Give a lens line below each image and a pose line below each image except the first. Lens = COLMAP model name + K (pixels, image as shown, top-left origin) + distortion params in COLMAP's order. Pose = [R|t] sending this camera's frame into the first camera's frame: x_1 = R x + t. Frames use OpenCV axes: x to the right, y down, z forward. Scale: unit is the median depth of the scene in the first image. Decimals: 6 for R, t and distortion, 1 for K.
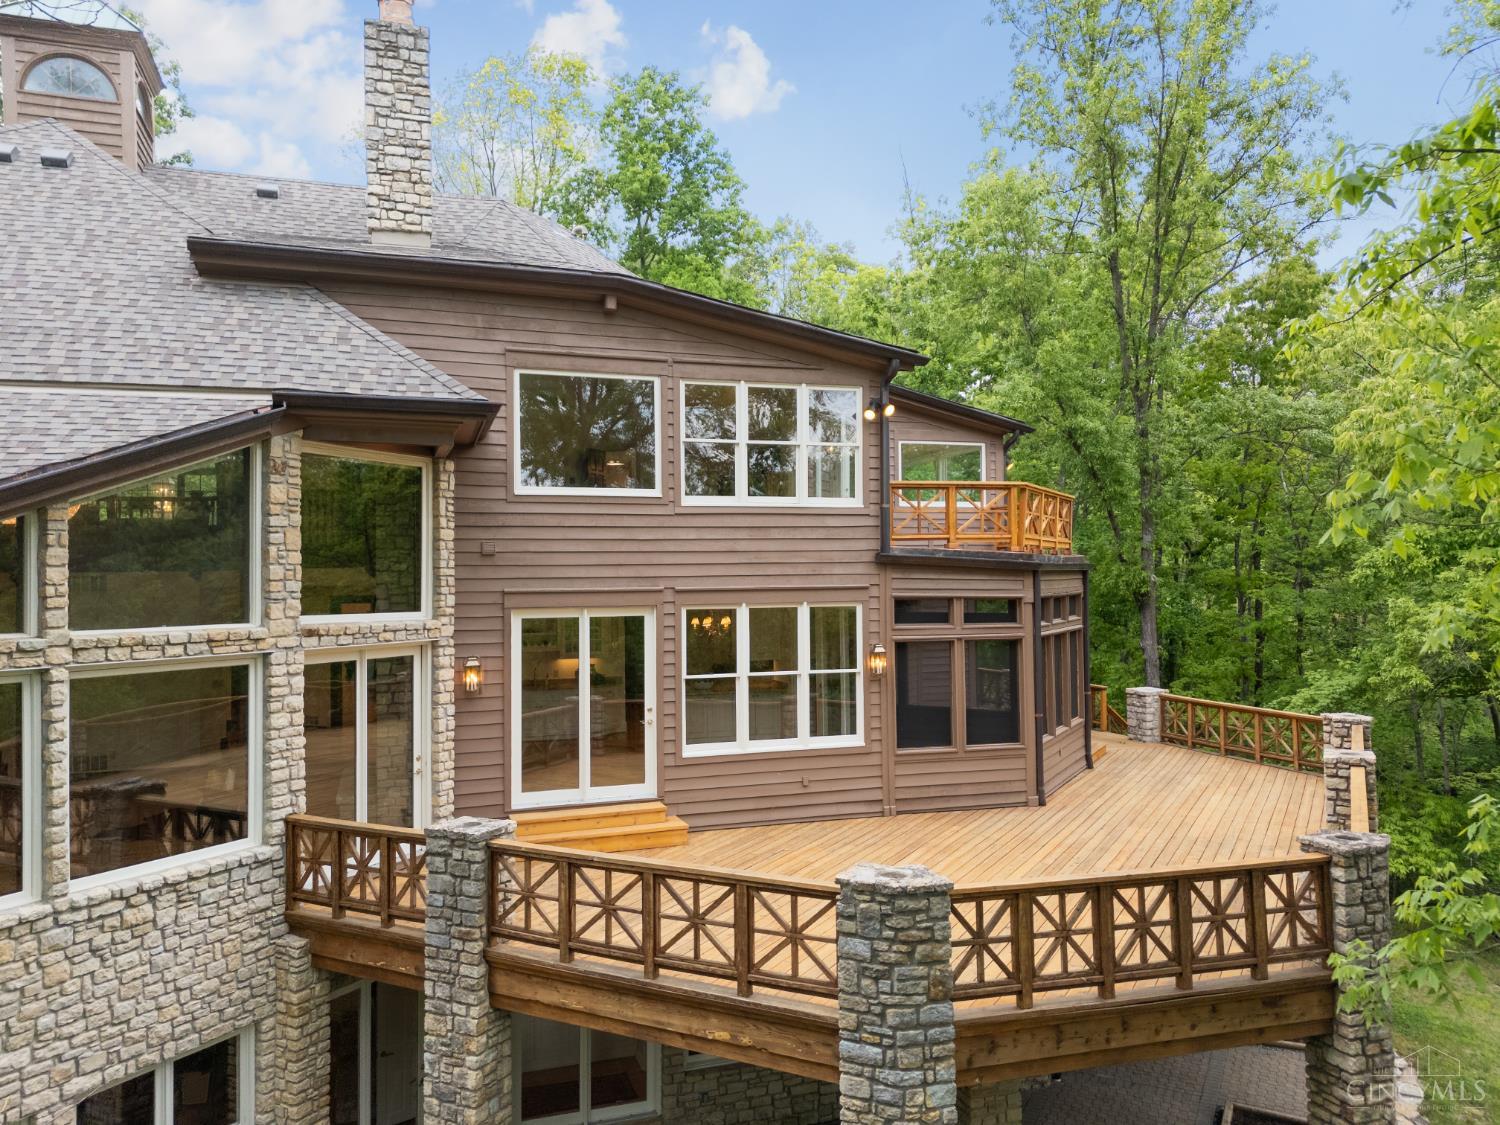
lens RADIAL K [[1093.9, 0, 748.0], [0, 1093.9, 556.2], [0, 0, 1]] dist [0.081657, -0.074619]
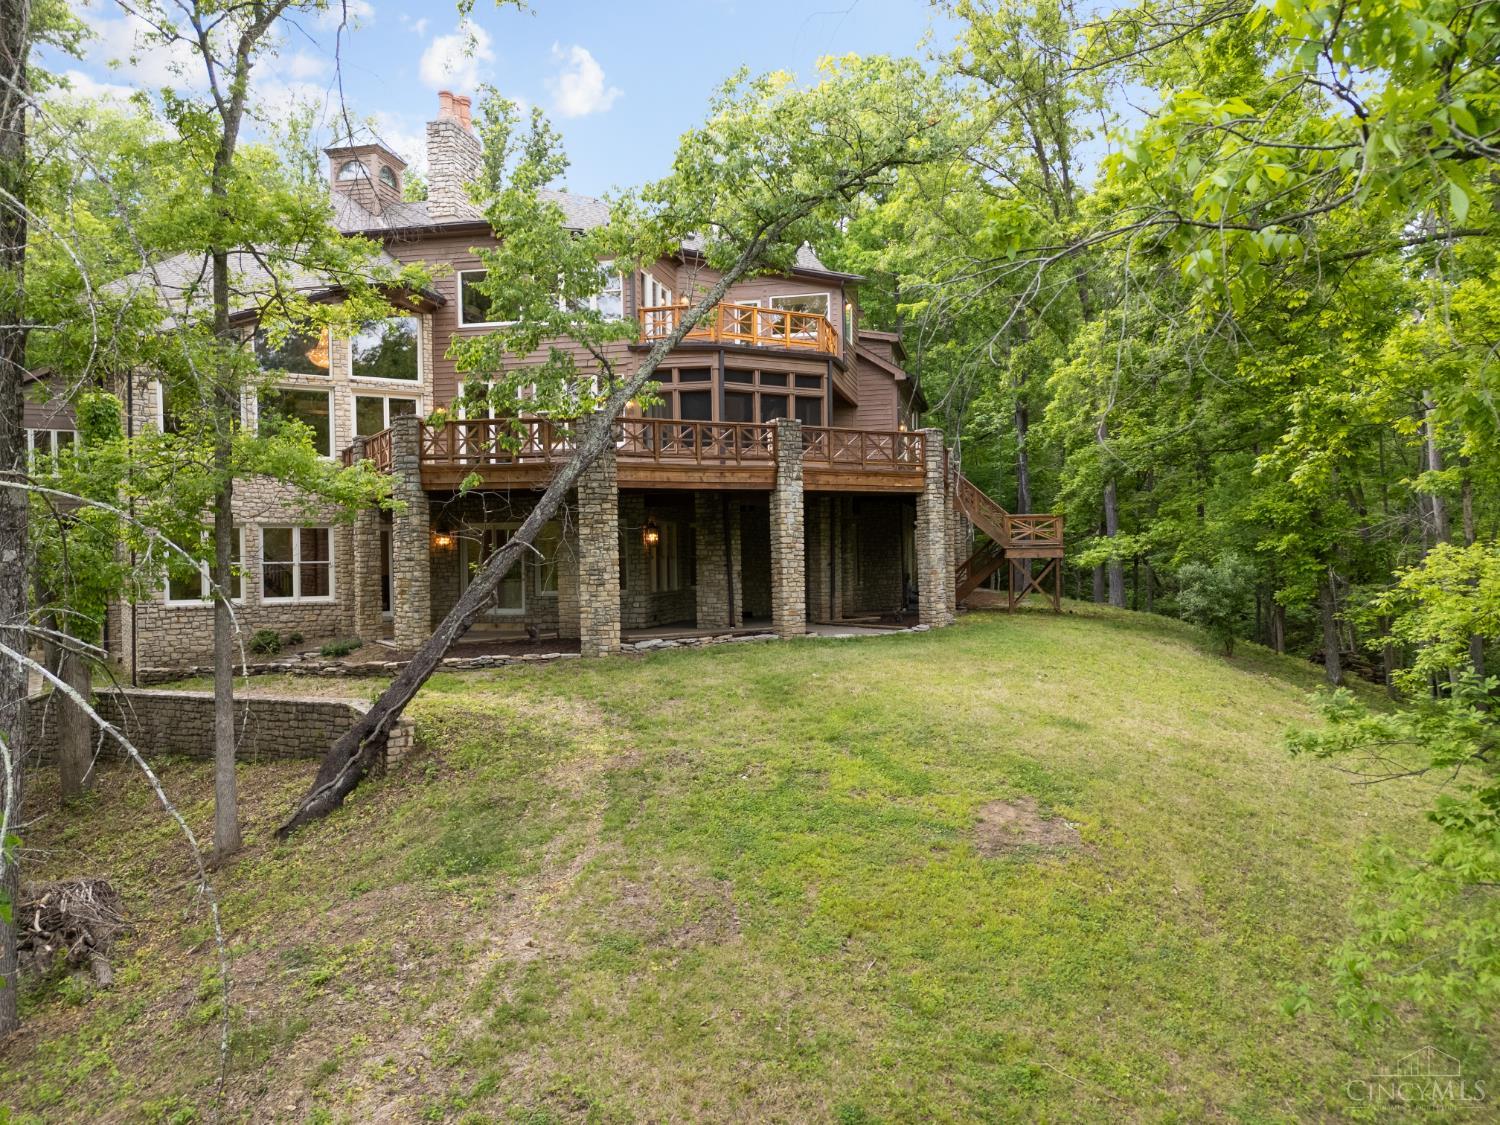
lens RADIAL K [[1029.5, 0, 744.9], [0, 1029.5, 530.0], [0, 0, 1]] dist [0.111375, -0.178816]
pose [[0.874459, -0.007789, -0.485037, 1.662013], [0.018223, 0.999693, 0.016801, 0.415164], [0.484757, -0.023530, 0.874332, -0.716674]]
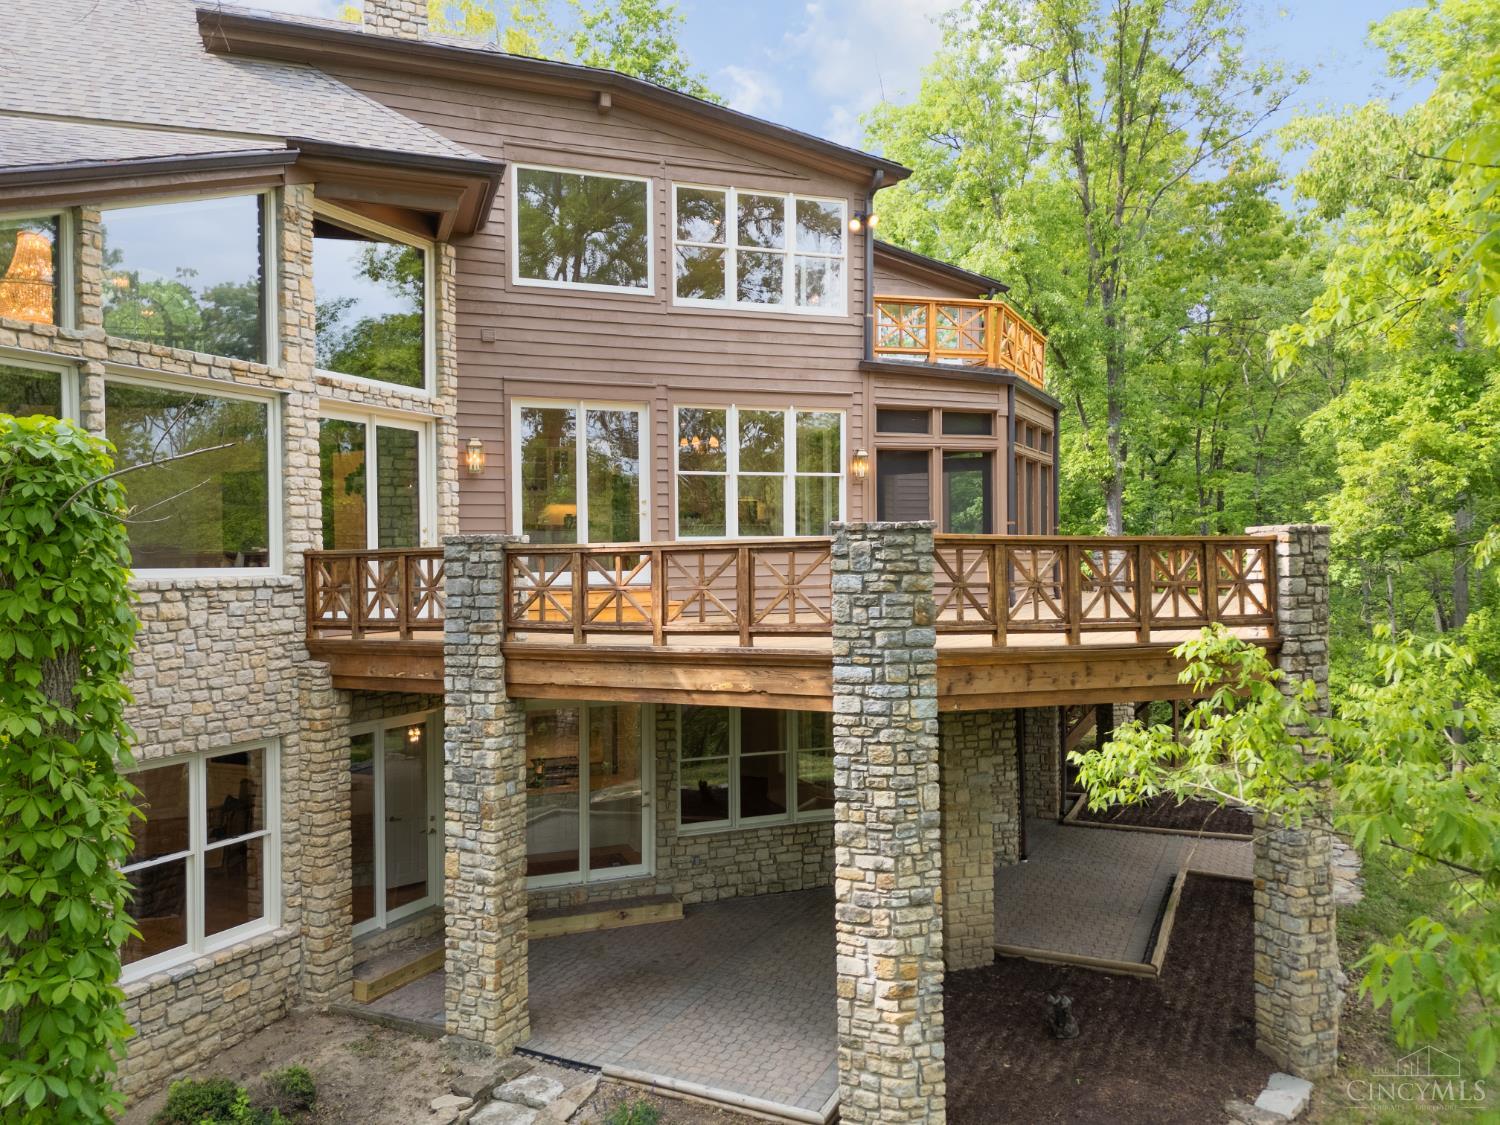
lens RADIAL K [[1097.9, 0, 750.0], [0, 1097.9, 562.5], [0, 0, 1]] dist [0.079325, -0.073304]
pose [[0.999593, 0.000831, 0.028519, -0.023937], [-0.001577, 0.999657, 0.026149, 0.226549], [-0.028488, -0.026183, 0.999251, -0.071568]]
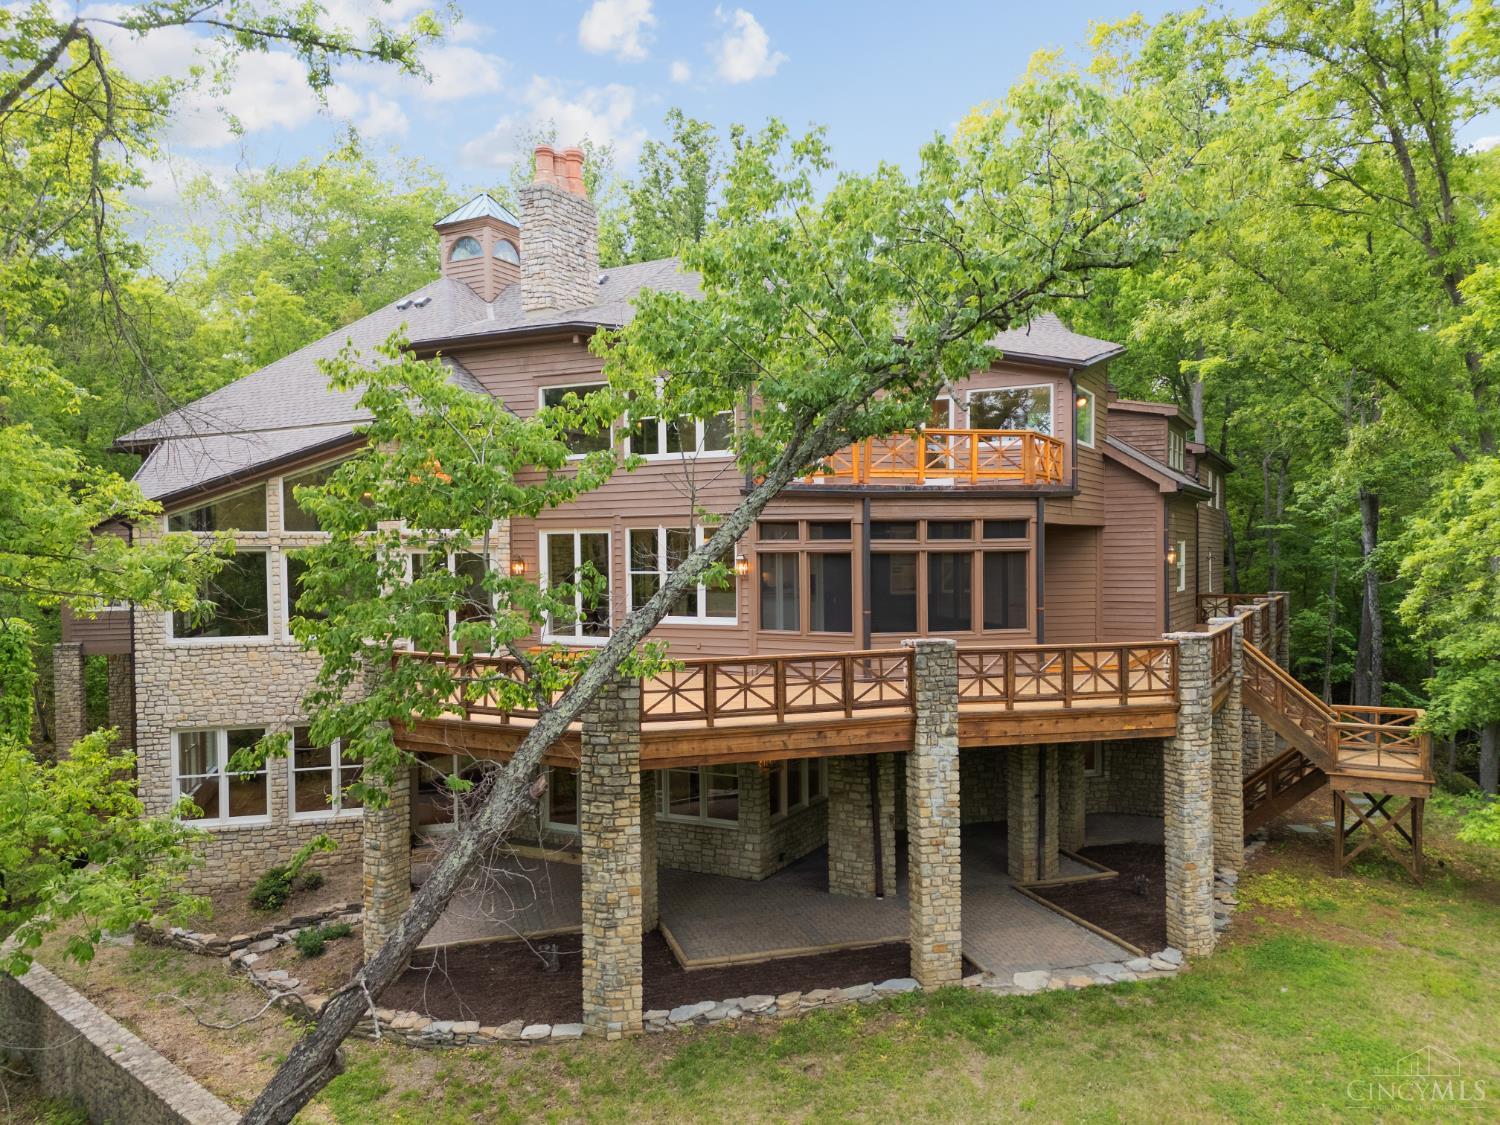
lens RADIAL K [[1067.4, 0, 740.4], [0, 1067.4, 564.9], [0, 0, 1]] dist [0.074873, -0.089688]
pose [[0.711054, 0.016387, -0.702947, 1.509334], [0.015514, 0.999119, 0.038984, 0.057862], [0.702967, -0.038625, 0.710173, 0.039842]]
